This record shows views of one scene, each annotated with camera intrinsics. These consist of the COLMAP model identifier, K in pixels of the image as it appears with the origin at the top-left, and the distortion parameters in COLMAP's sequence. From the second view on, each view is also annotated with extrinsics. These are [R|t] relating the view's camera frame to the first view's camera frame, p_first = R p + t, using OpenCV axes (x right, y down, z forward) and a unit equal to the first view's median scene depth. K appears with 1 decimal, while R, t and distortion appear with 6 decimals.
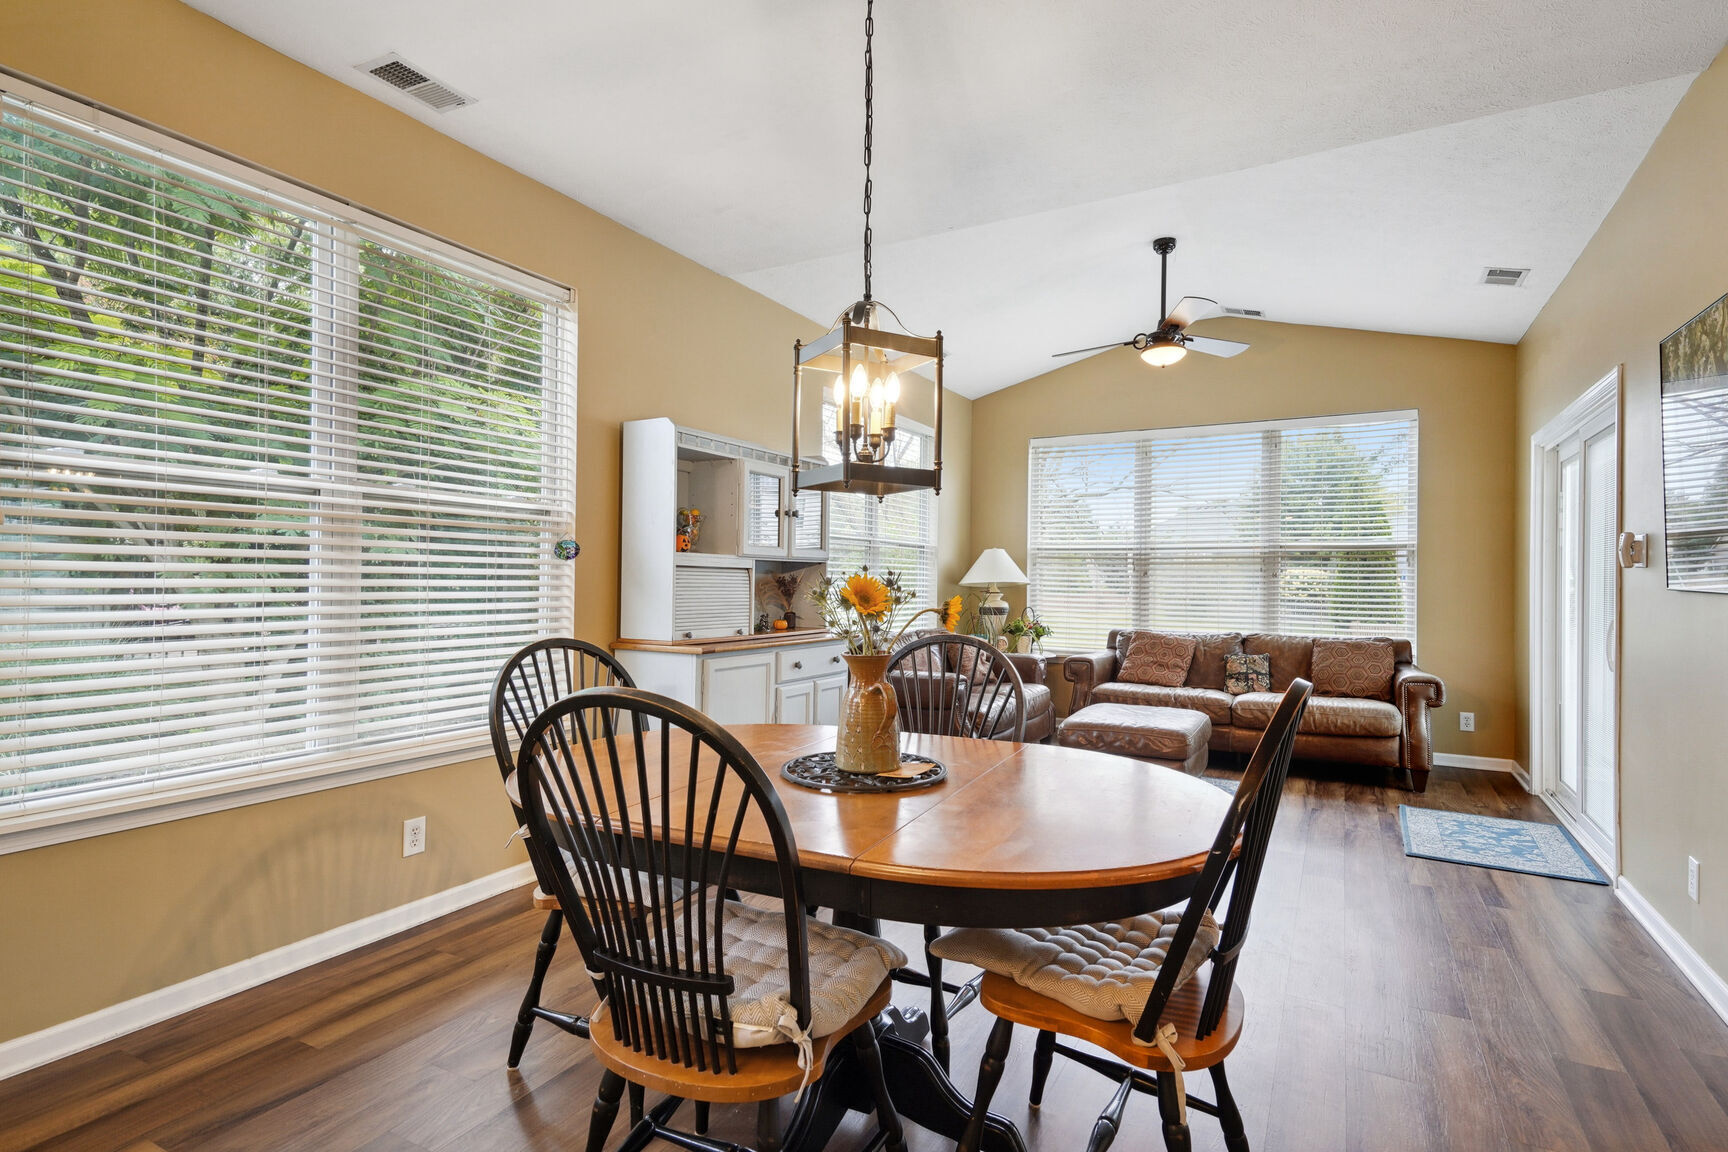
lens RADIAL K [[865.0, 0, 853.5], [0, 865.0, 571.7], [0, 0, 1]] dist [0.043302, -0.000854]
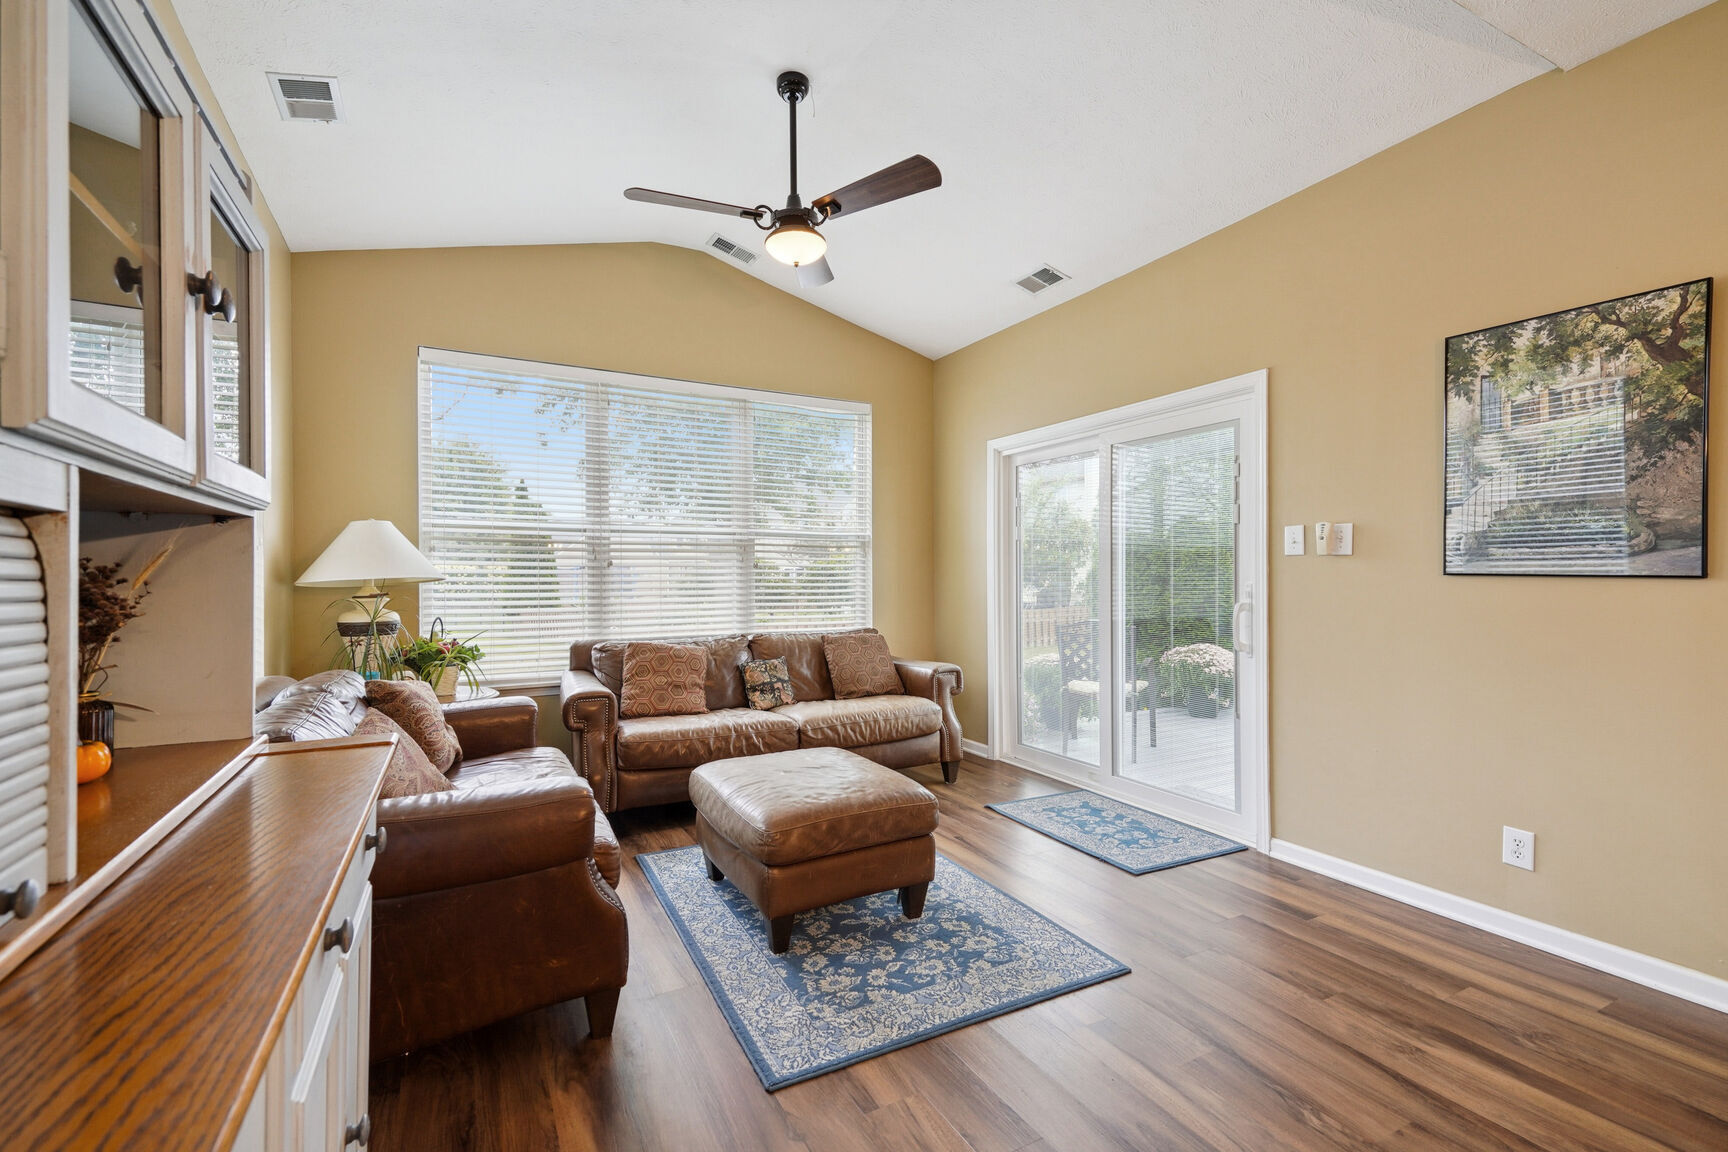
lens RADIAL K [[761.6, 0, 860.9], [0, 761.6, 570.9], [0, 0, 1]] dist [0.035603, -0.002445]
pose [[0.535966, -0.005734, 0.844220, -0.123491], [0.000867, 0.999980, 0.006241, 0.005343], [-0.844239, -0.002614, 0.535961, 0.566372]]
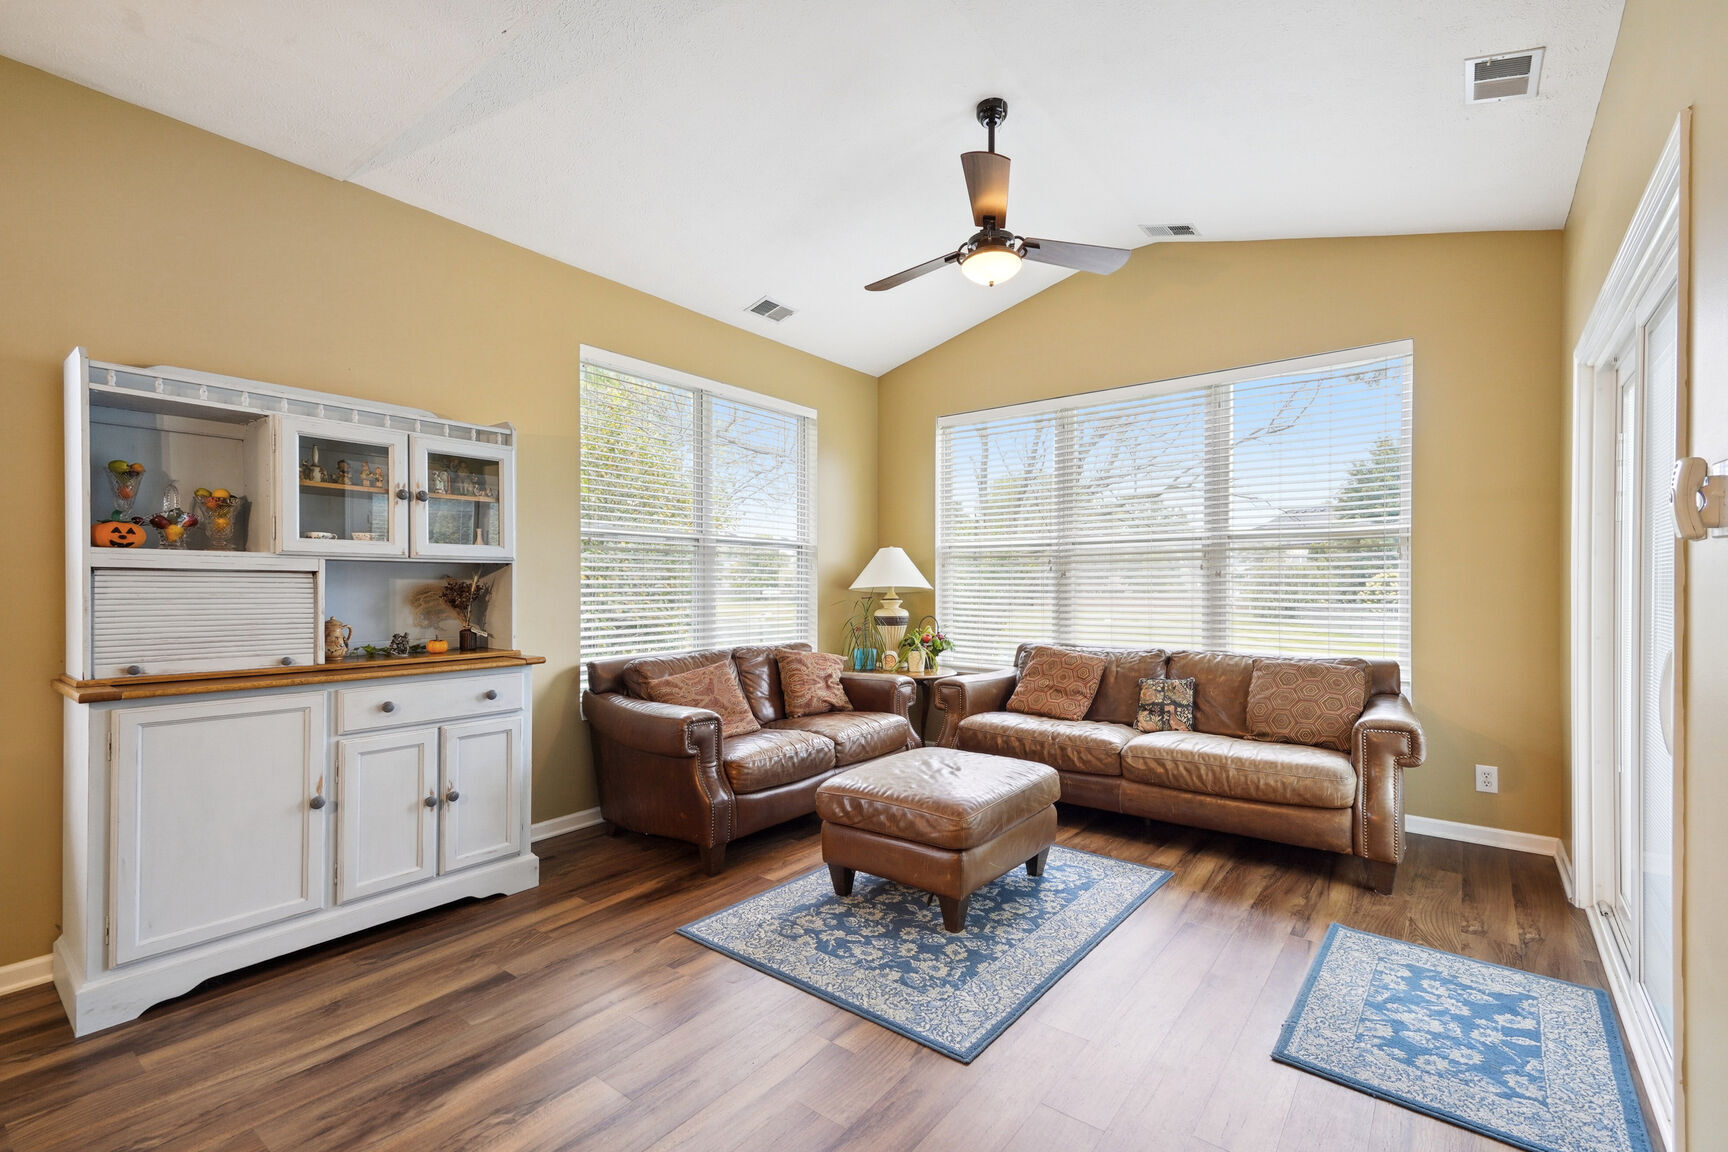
lens RADIAL K [[761.6, 0, 848.3], [0, 761.6, 586.7], [0, 0, 1]] dist [0.035603, -0.002445]
pose [[0.987332, -0.011109, -0.158280, 0.303663], [0.012604, 0.999885, 0.008449, 0.006230], [0.158168, -0.010337, 0.987358, 0.321117]]
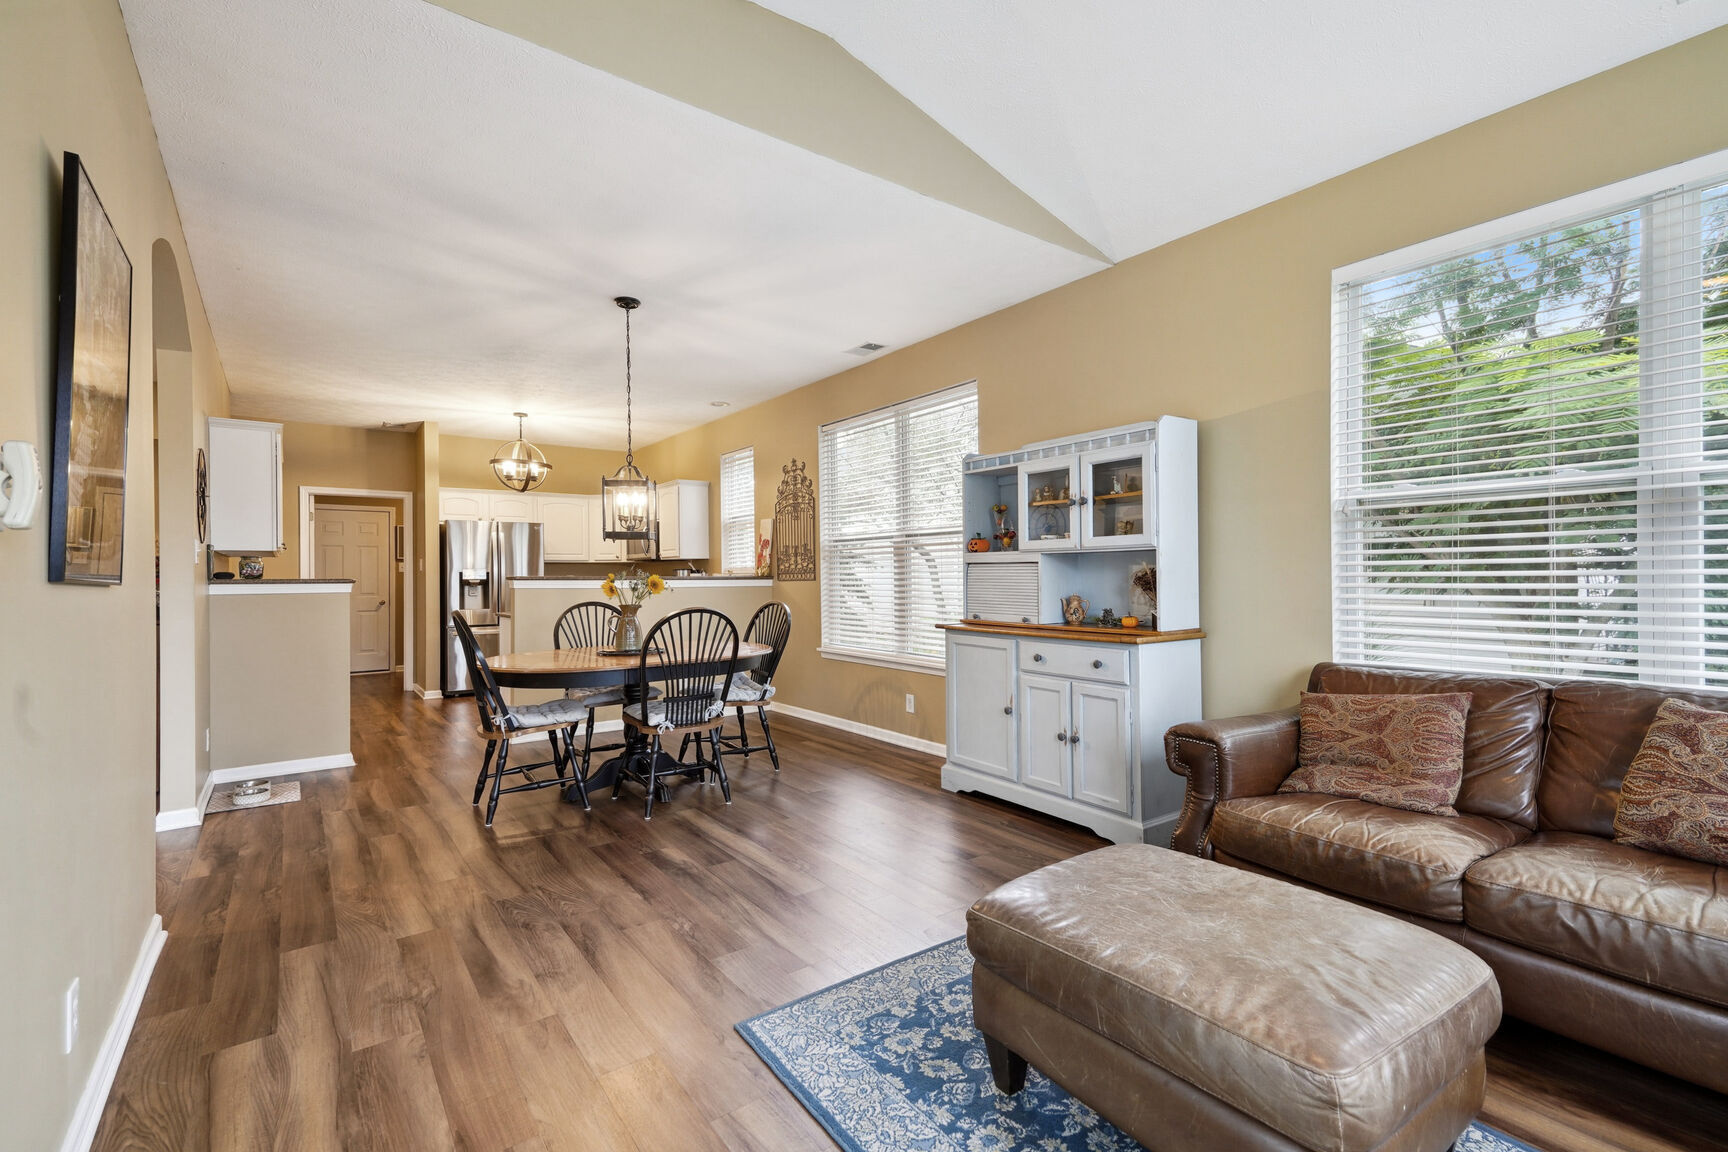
lens RADIAL K [[761.6, 0, 873.8], [0, 761.6, 568.3], [0, 0, 1]] dist [0.035603, -0.002445]
pose [[-0.399891, -0.014269, -0.916452, 0.605679], [0.010980, 0.999733, -0.020356, 0.015091], [0.916497, -0.018203, -0.399627, 0.871766]]
